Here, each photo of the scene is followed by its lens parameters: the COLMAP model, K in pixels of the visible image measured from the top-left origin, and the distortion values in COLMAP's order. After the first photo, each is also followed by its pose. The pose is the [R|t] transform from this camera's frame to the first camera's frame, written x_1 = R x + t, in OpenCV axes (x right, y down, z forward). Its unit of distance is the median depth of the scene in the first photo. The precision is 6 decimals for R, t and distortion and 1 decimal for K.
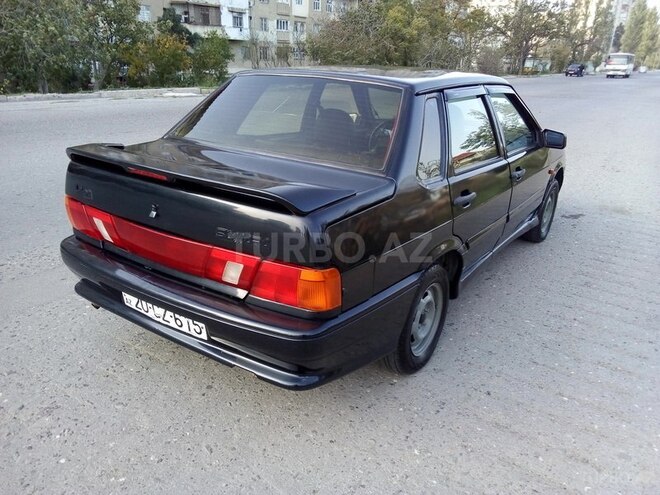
lens RADIAL K [[530.9, 0, 330.0], [0, 530.9, 247.5], [0, 0, 1]] dist [0.028858, -0.009141]
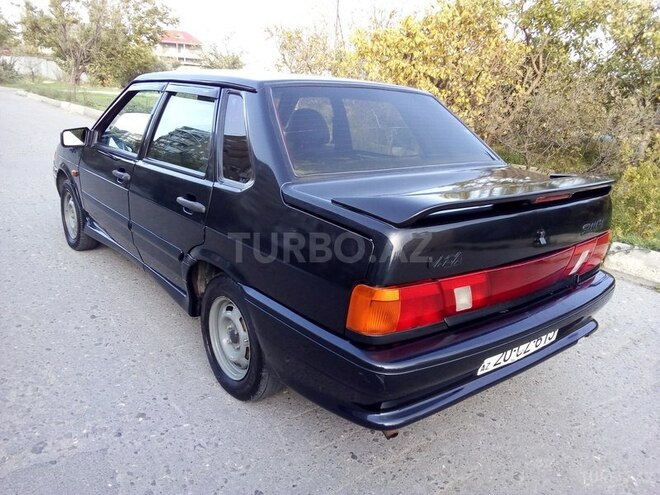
lens RADIAL K [[530.9, 0, 330.0], [0, 530.9, 247.5], [0, 0, 1]] dist [0.028858, -0.009141]
pose [[0.295392, -0.283403, 0.912374, -0.079704], [0.271054, 0.940608, 0.204417, -0.021179], [-0.916119, 0.186920, 0.354665, 0.061830]]
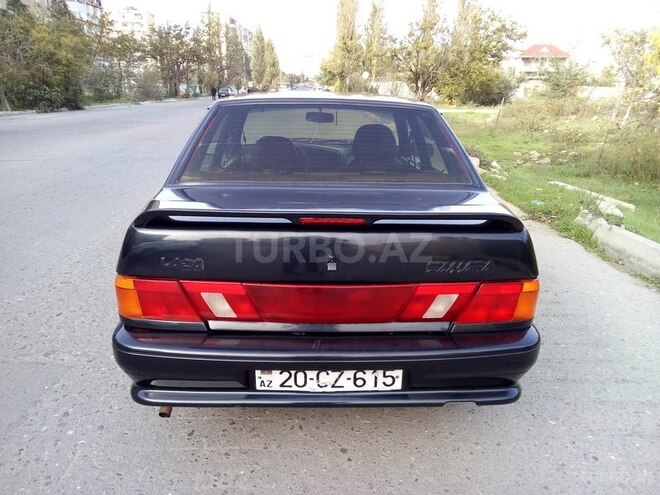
lens RADIAL K [[538.4, 0, 330.0], [0, 538.4, 247.5], [0, 0, 1]] dist [0.000174, -0.007645]
pose [[0.803567, -0.183495, 0.566224, -0.050574], [0.207477, 0.977981, 0.022487, -0.006877], [-0.557883, 0.099409, 0.823945, 0.017446]]
